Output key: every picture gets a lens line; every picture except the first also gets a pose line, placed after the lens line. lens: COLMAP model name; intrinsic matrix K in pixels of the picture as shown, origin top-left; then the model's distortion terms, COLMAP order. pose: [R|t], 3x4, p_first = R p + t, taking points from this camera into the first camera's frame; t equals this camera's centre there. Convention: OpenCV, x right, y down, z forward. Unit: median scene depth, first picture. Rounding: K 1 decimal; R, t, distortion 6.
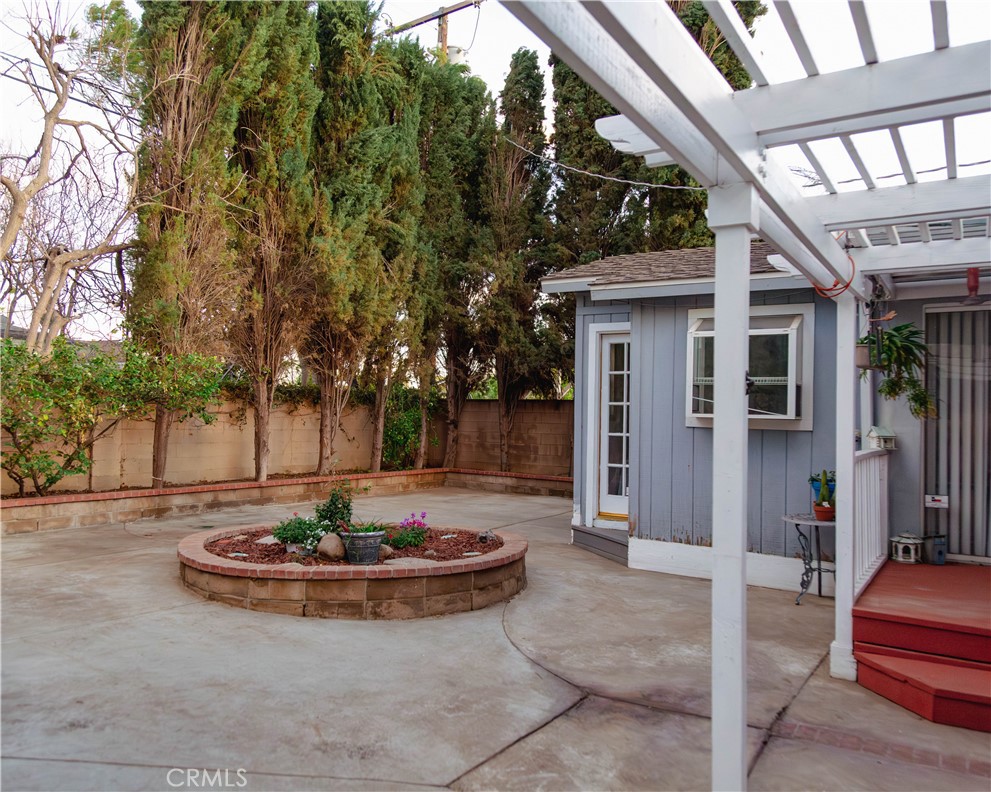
lens RADIAL K [[833.7, 0, 494.9], [0, 833.7, 396.5], [0, 0, 1]] dist [0.024636, 0.003026]
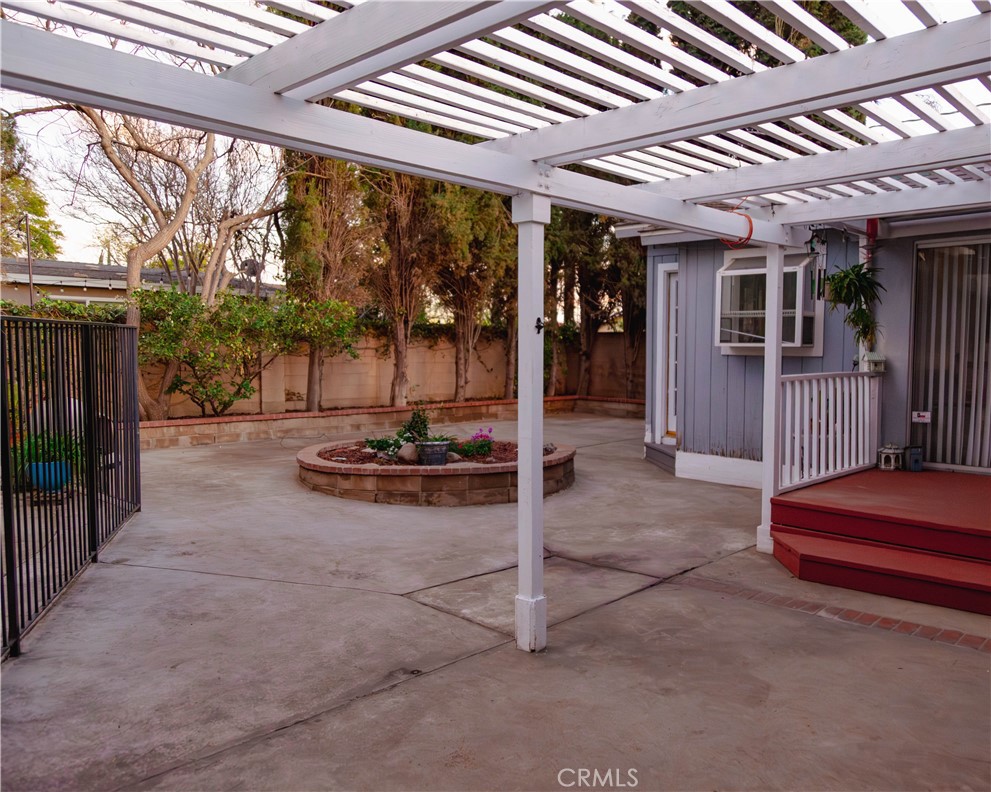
lens RADIAL K [[770.5, 0, 495.5], [0, 770.5, 396.0], [0, 0, 1]] dist [0.023306, 0.000434]
pose [[0.984310, -0.005126, -0.176371, 0.136111], [0.020096, 0.996330, 0.083199, -0.001947], [0.175297, -0.085438, 0.980801, -0.116248]]
